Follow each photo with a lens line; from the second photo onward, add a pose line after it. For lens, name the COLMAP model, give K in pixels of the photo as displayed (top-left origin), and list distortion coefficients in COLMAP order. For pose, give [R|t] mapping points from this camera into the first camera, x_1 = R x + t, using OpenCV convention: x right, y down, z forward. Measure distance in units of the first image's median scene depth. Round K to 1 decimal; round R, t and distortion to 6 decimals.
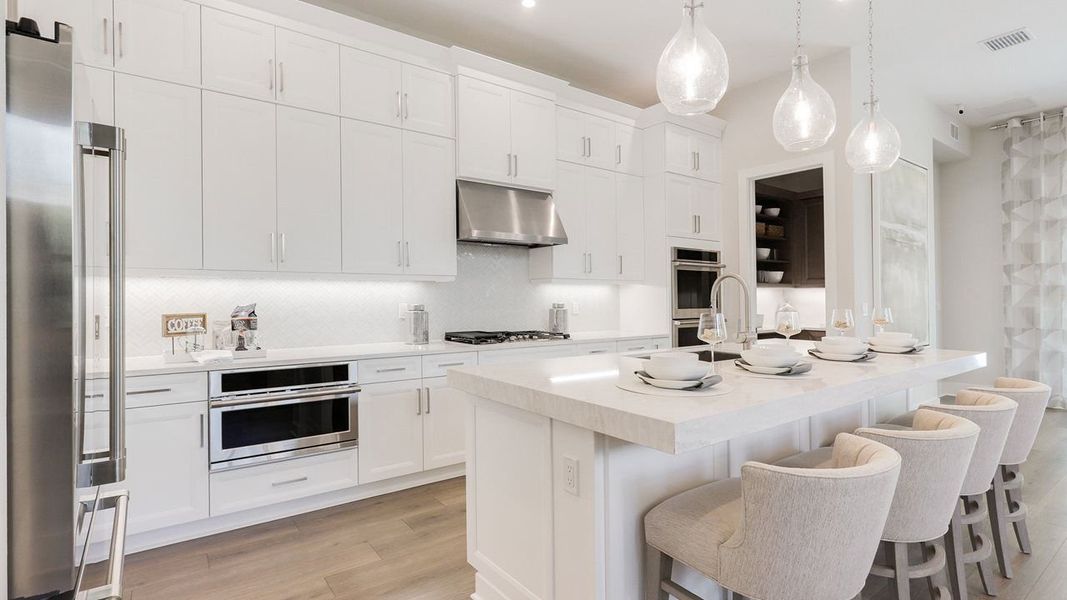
lens RADIAL K [[512.9, 0, 535.9], [0, 512.9, 290.0], [0, 0, 1]] dist [0.003514, 0.001803]
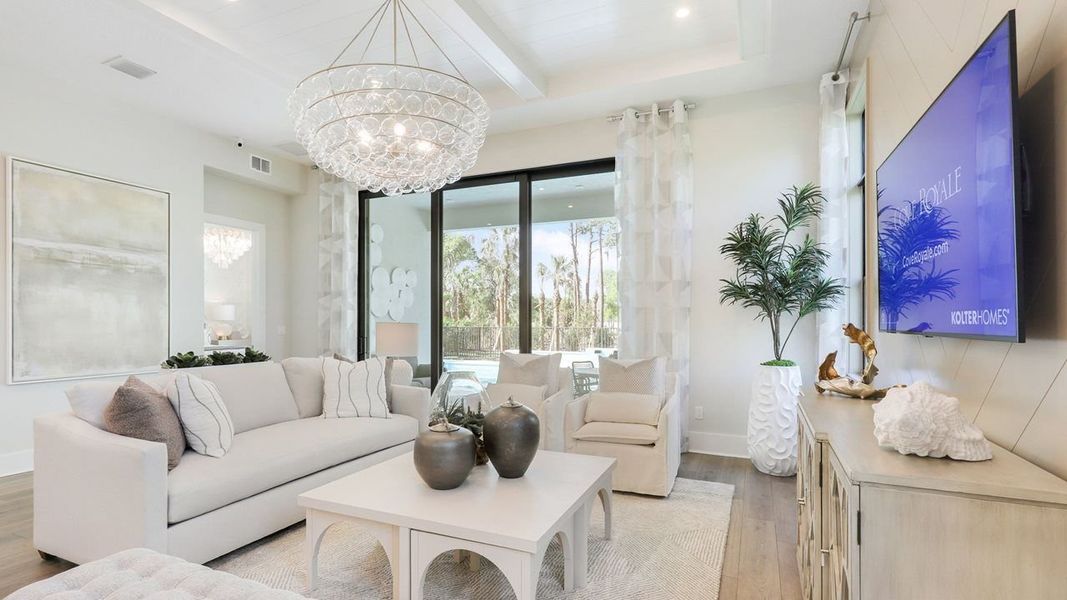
lens RADIAL K [[512.9, 0, 519.8], [0, 512.9, 306.4], [0, 0, 1]] dist [0.003514, 0.001803]
pose [[0.878243, 0.011585, 0.478074, 1.101472], [-0.004912, 0.999872, -0.015205, -0.004113], [-0.478189, 0.011005, 0.878188, -0.260011]]
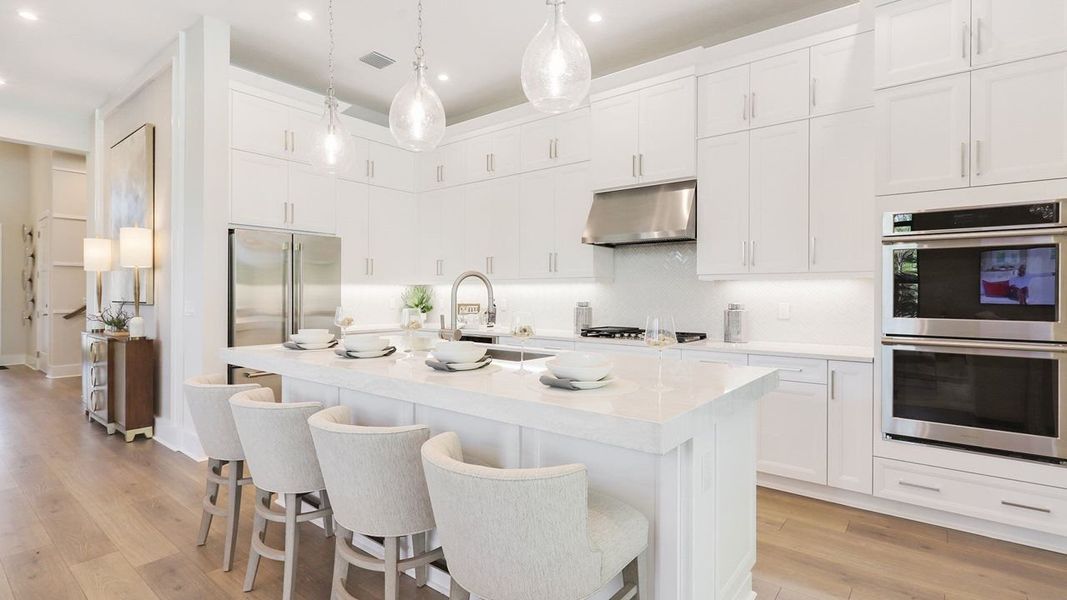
lens RADIAL K [[512.9, 0, 532.7], [0, 512.9, 289.3], [0, 0, 1]] dist [0.003514, 0.001803]
pose [[0.259995, -0.008446, -0.965573, 0.844100], [0.008478, 0.999943, -0.006464, 0.005476], [0.965573, -0.006506, 0.260052, 0.515355]]
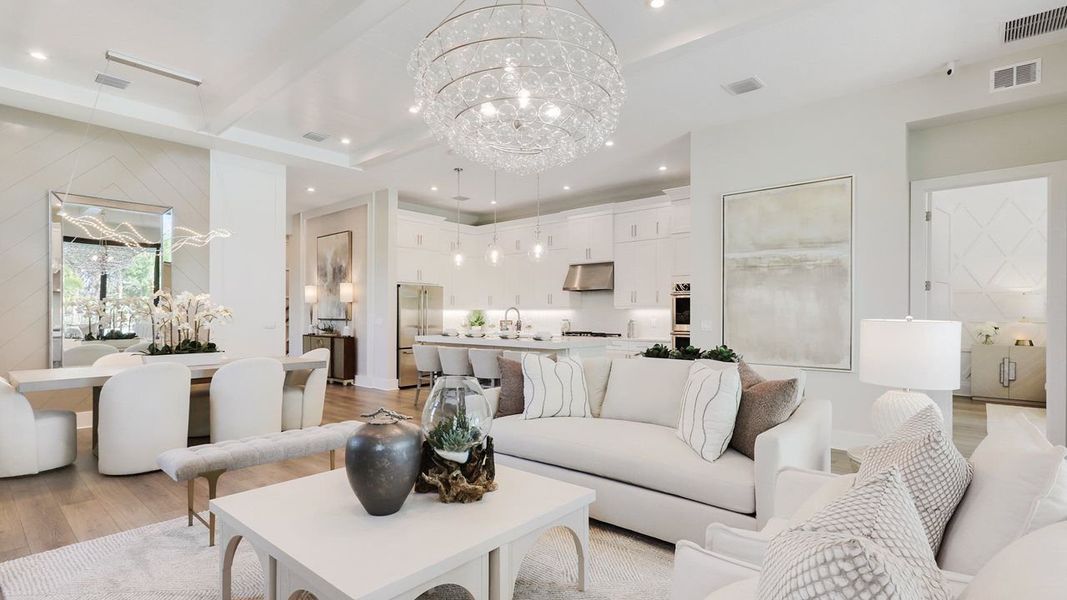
lens RADIAL K [[512.9, 0, 535.3], [0, 512.9, 307.6], [0, 0, 1]] dist [0.003514, 0.001803]
pose [[0.215758, -0.013273, -0.976357, 1.895124], [0.008326, 0.999896, -0.011753, 0.002631], [0.976411, -0.005593, 0.215846, 0.315732]]
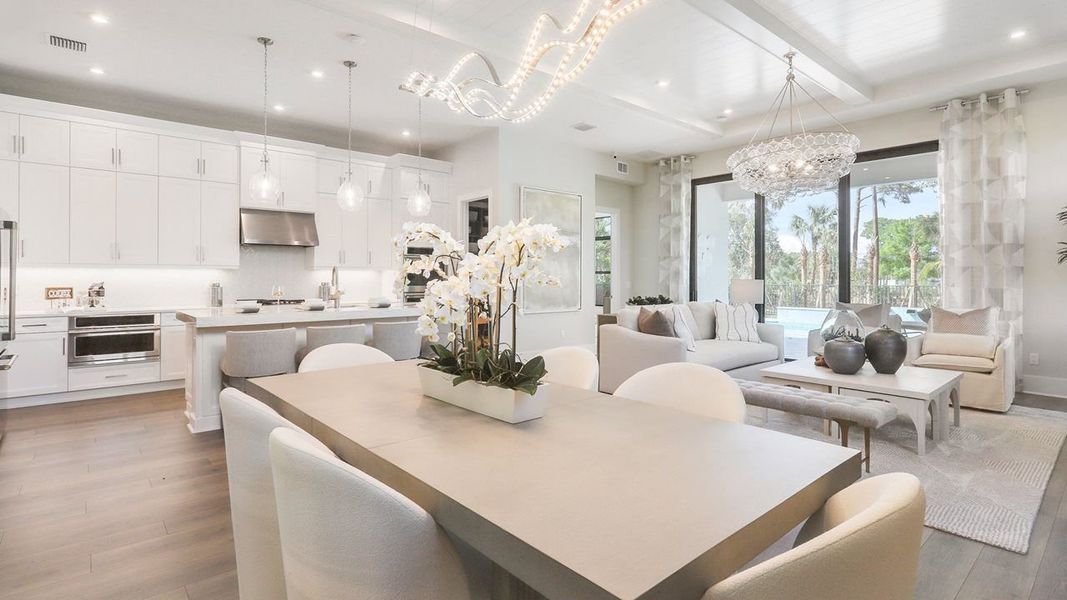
lens RADIAL K [[512.9, 0, 526.6], [0, 512.9, 267.8], [0, 0, 1]] dist [0.003514, 0.001803]
pose [[0.997755, 0.000583, 0.066961, 0.612687], [-0.000178, 0.999982, -0.006049, -0.009701], [-0.066963, 0.006023, 0.997737, -0.677564]]
